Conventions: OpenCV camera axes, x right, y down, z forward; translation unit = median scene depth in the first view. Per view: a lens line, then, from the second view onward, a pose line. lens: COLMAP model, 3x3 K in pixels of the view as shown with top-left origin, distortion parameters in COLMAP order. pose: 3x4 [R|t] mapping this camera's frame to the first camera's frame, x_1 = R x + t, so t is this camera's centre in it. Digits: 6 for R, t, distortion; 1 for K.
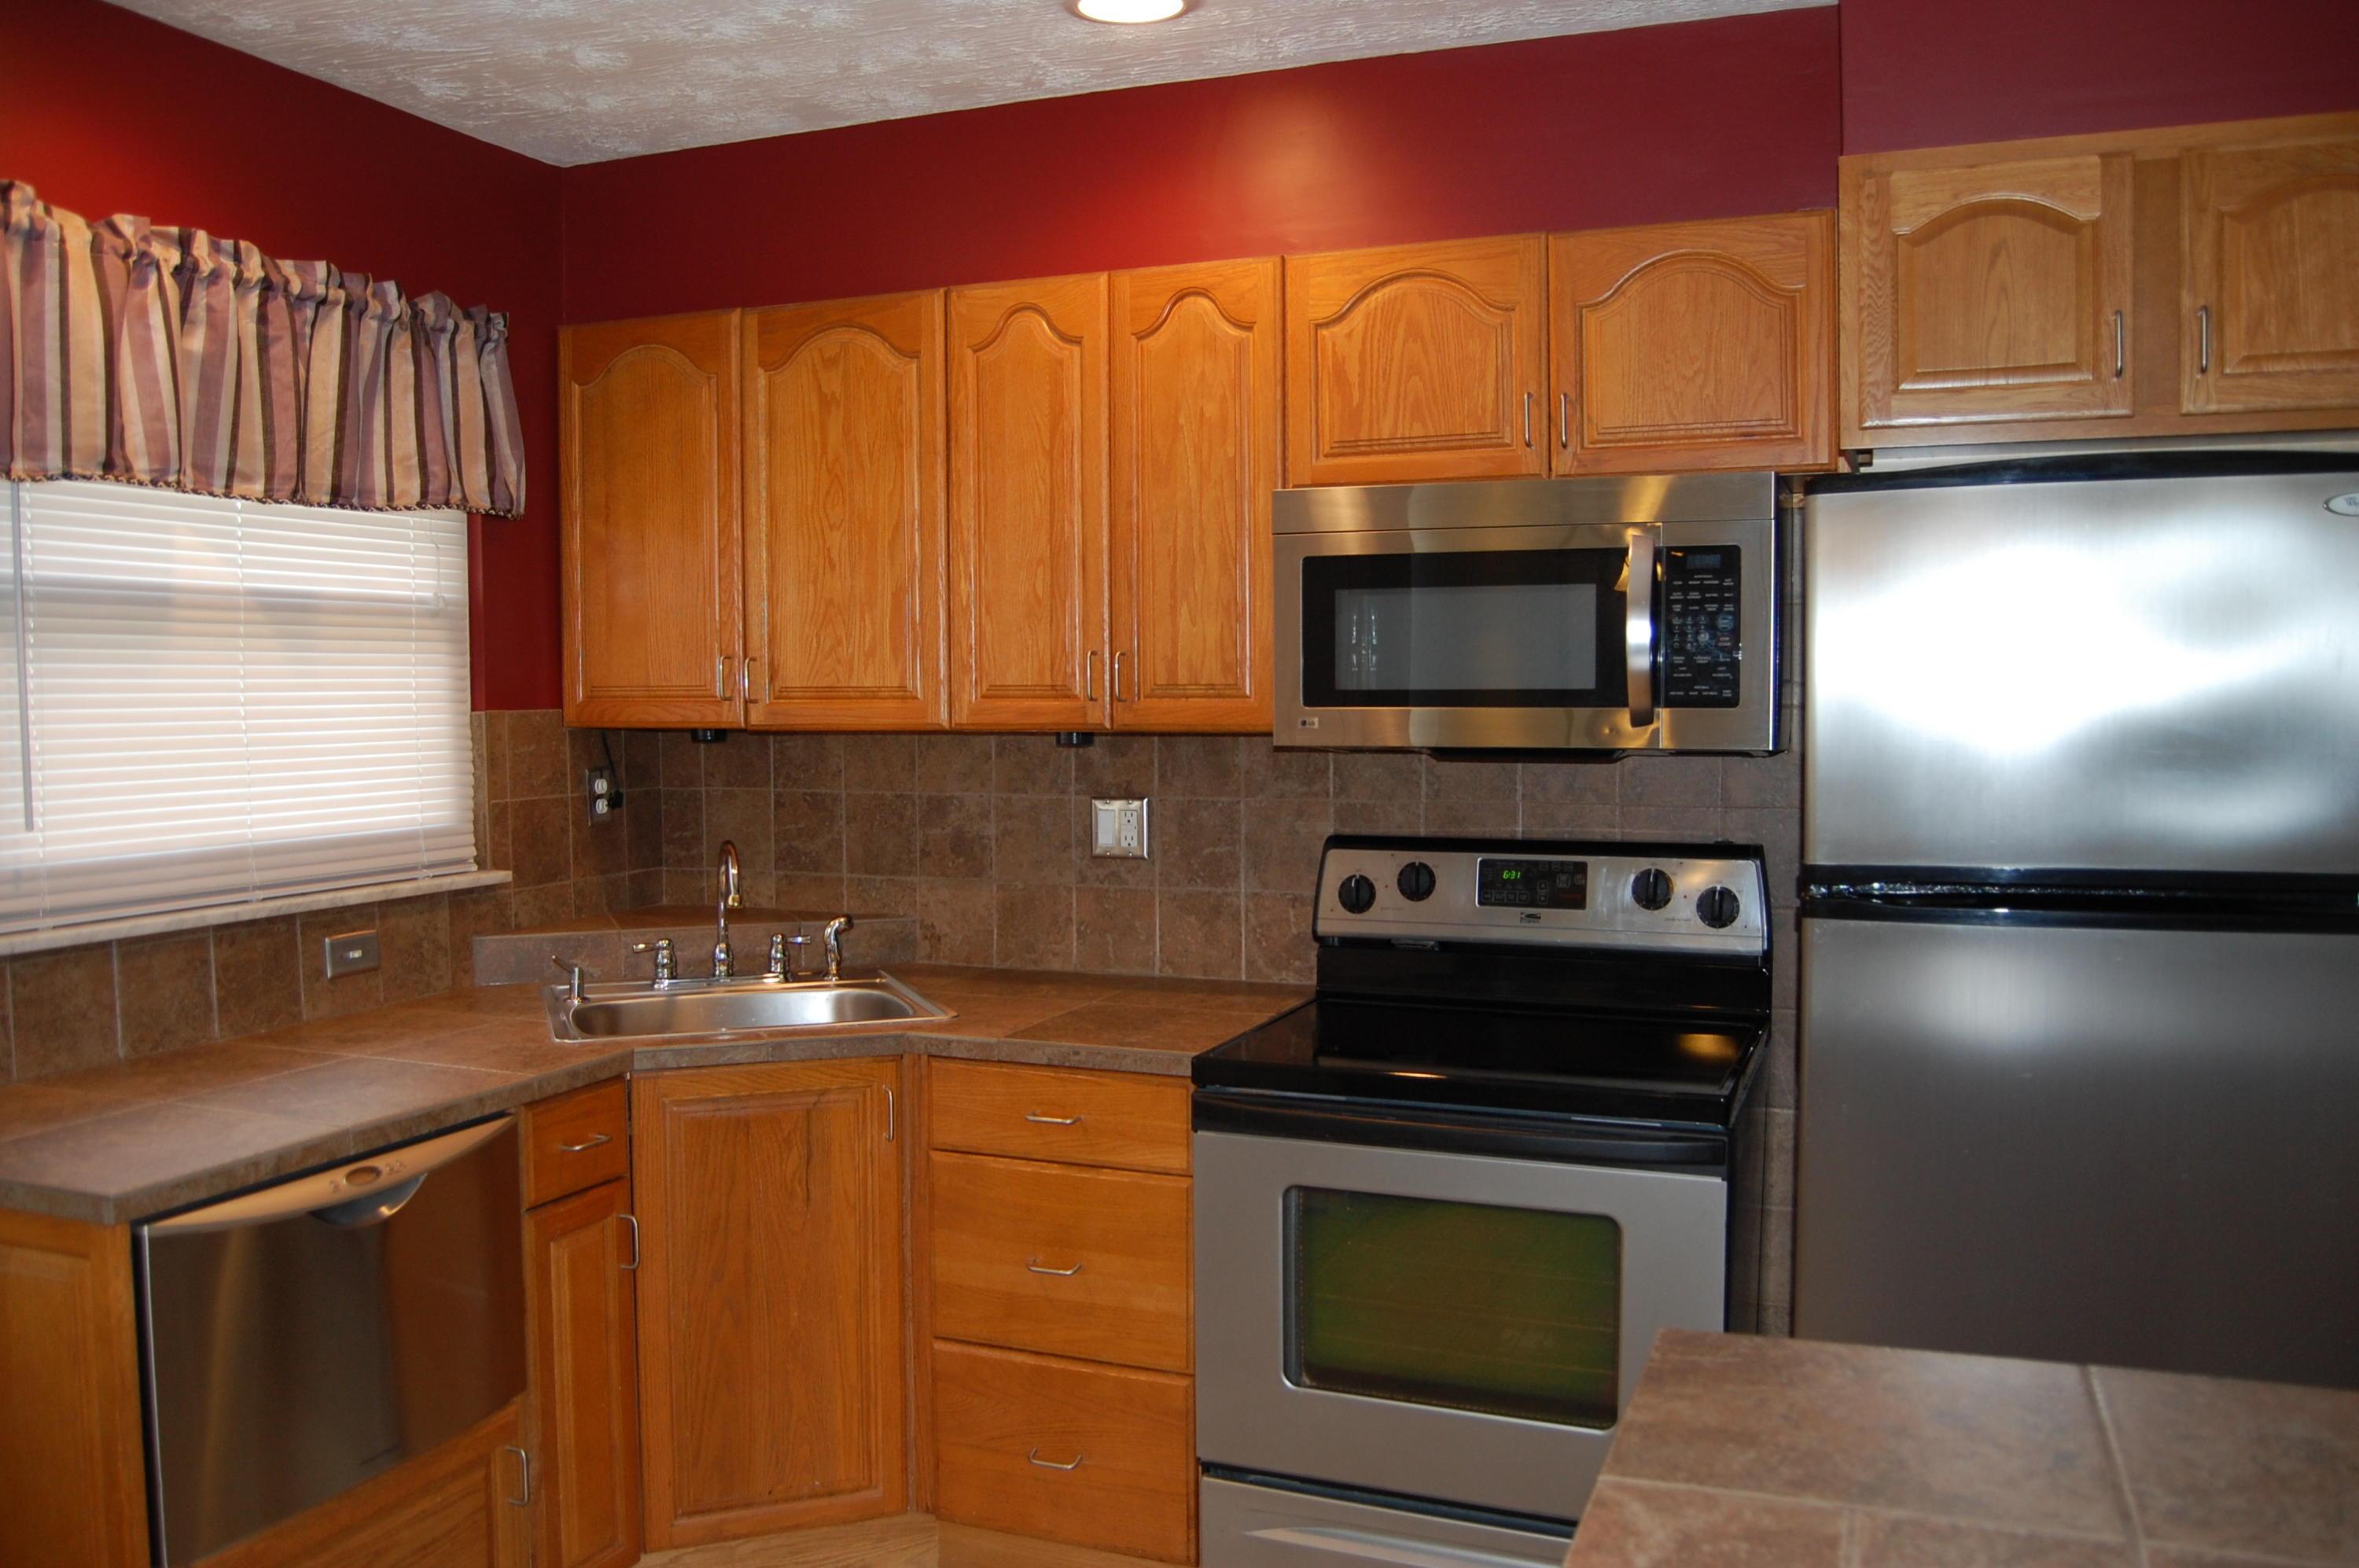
lens RADIAL K [[1838.3, 0, 1179.3], [0, 1838.3, 791.9], [0, 0, 1]] dist [-0.089669, 0.027947]
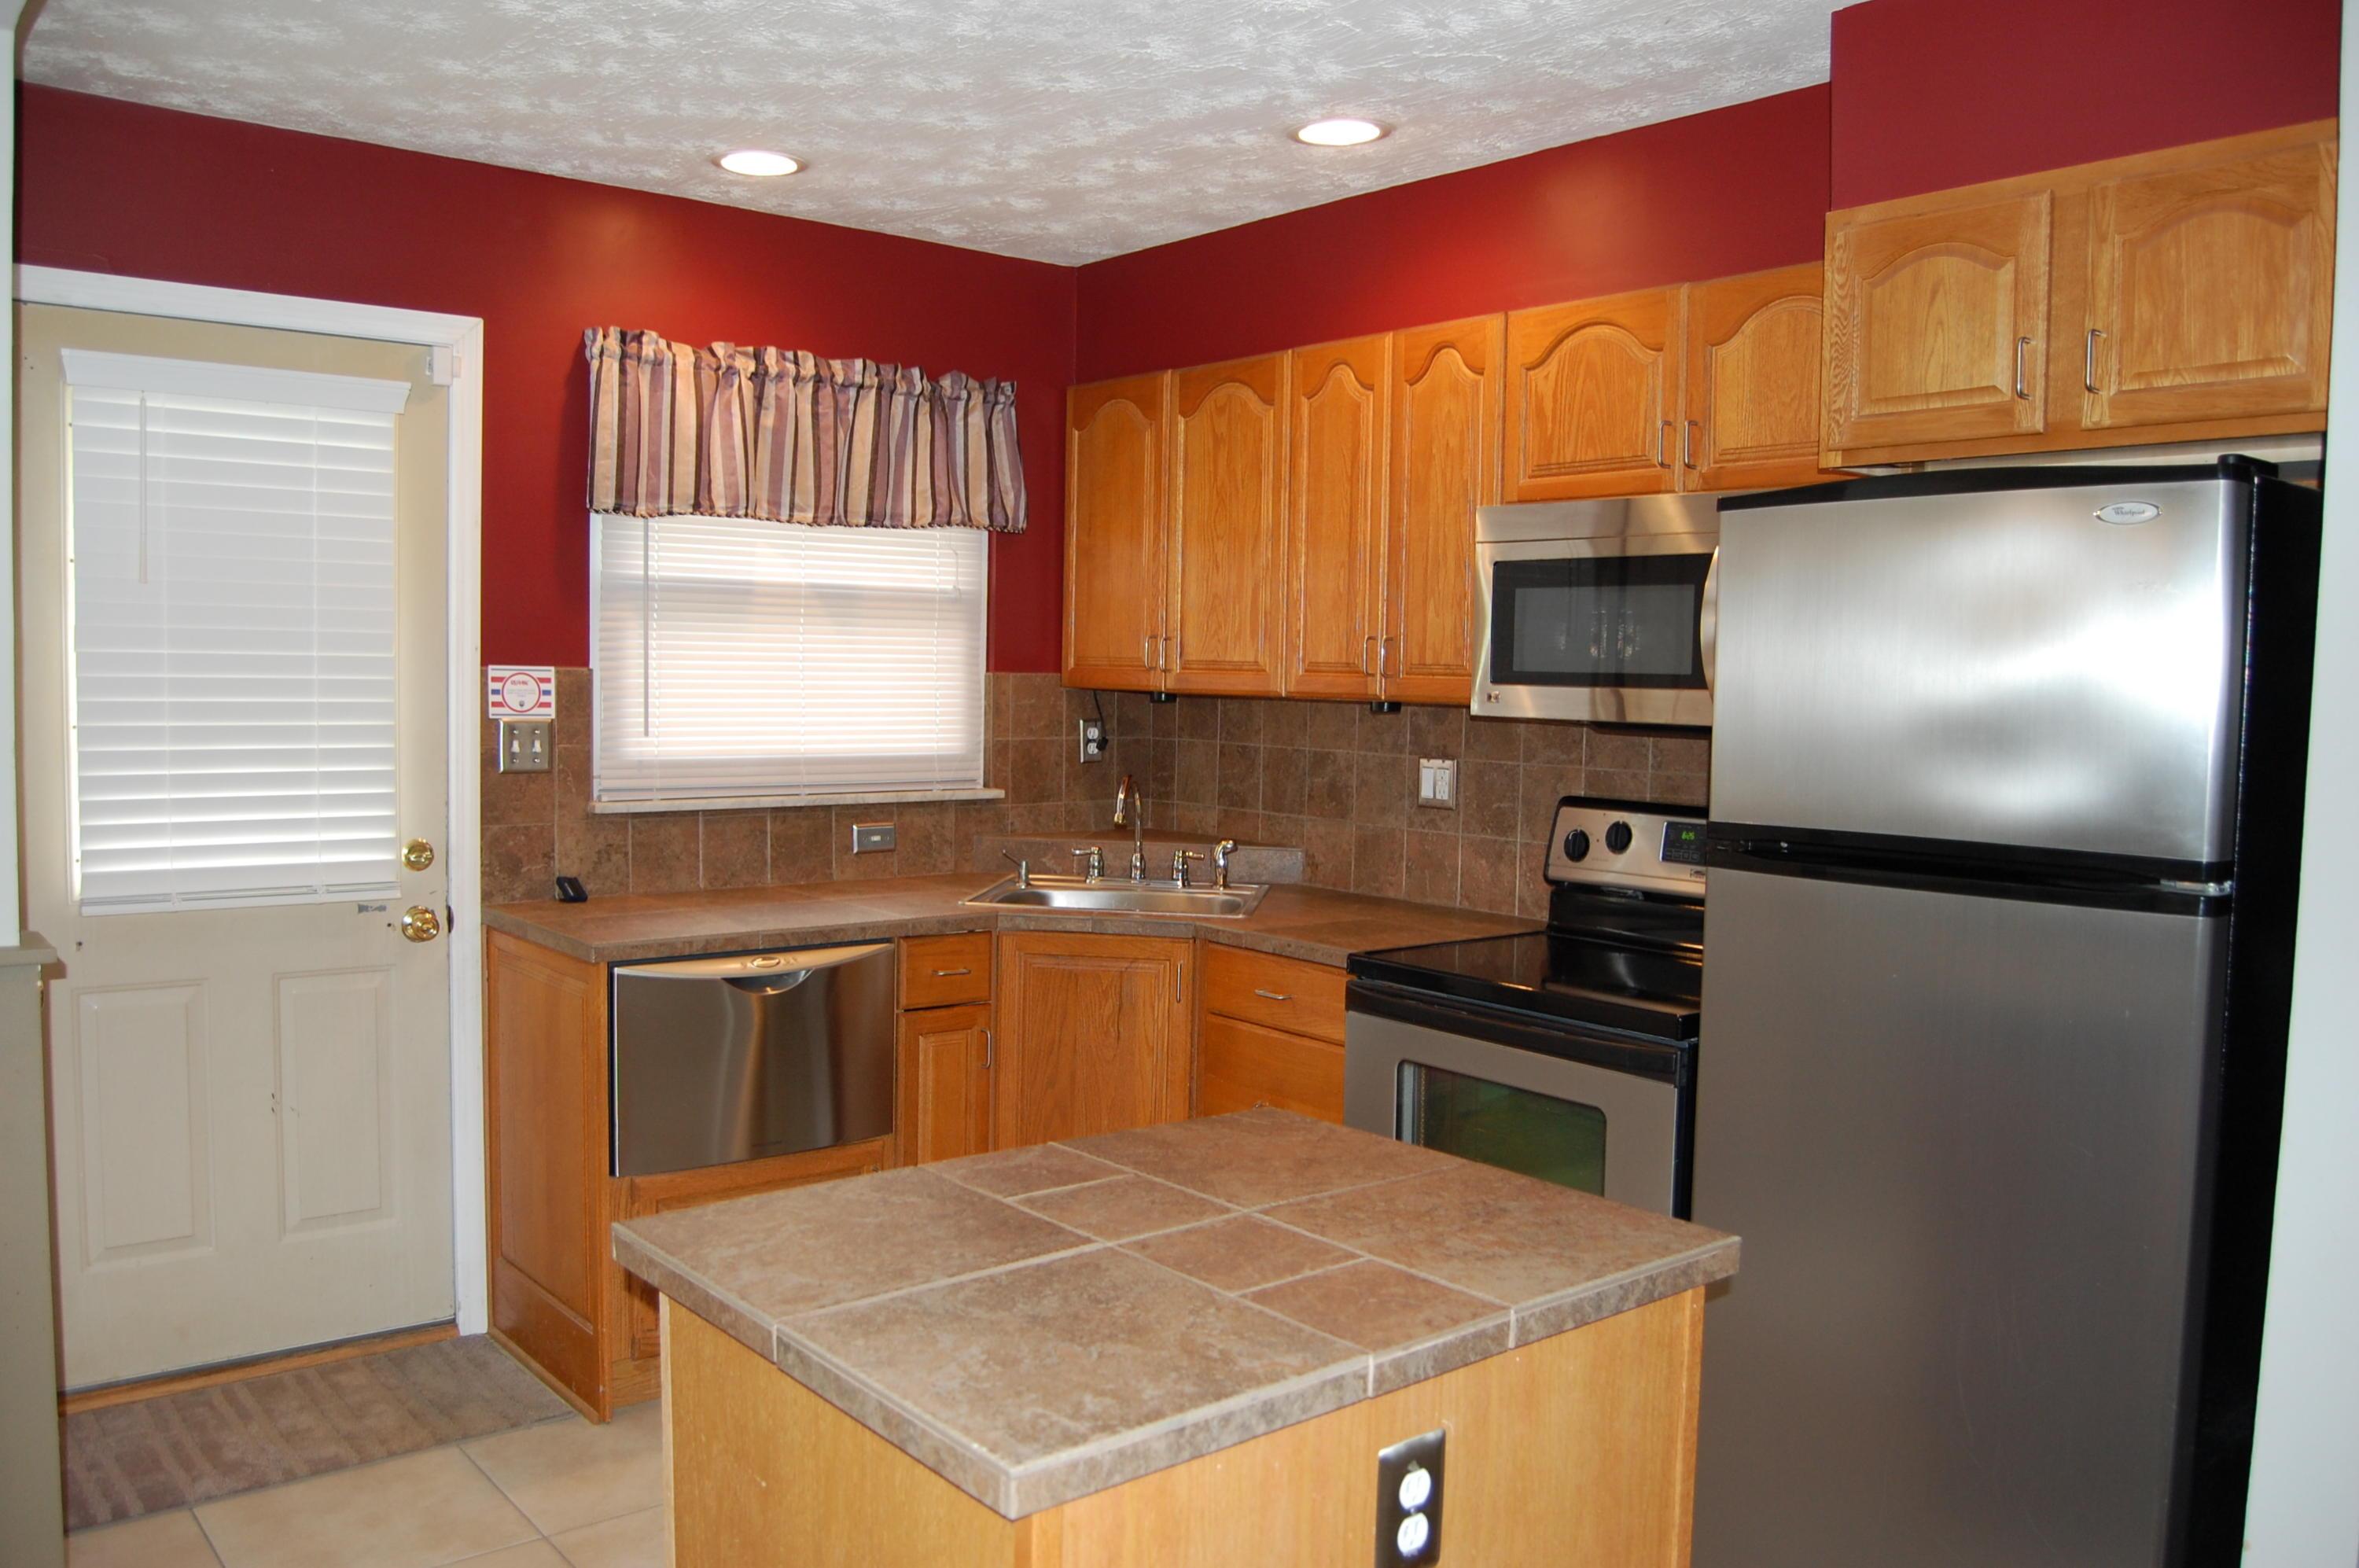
lens RADIAL K [[1838.3, 0, 1181.6], [0, 1838.3, 783.7], [0, 0, 1]] dist [-0.089669, 0.027947]
pose [[0.873492, 0.053474, -0.483893, 0.485427], [-0.051974, 0.998512, 0.016524, 0.010513], [0.484056, 0.010716, 0.874971, -0.167256]]
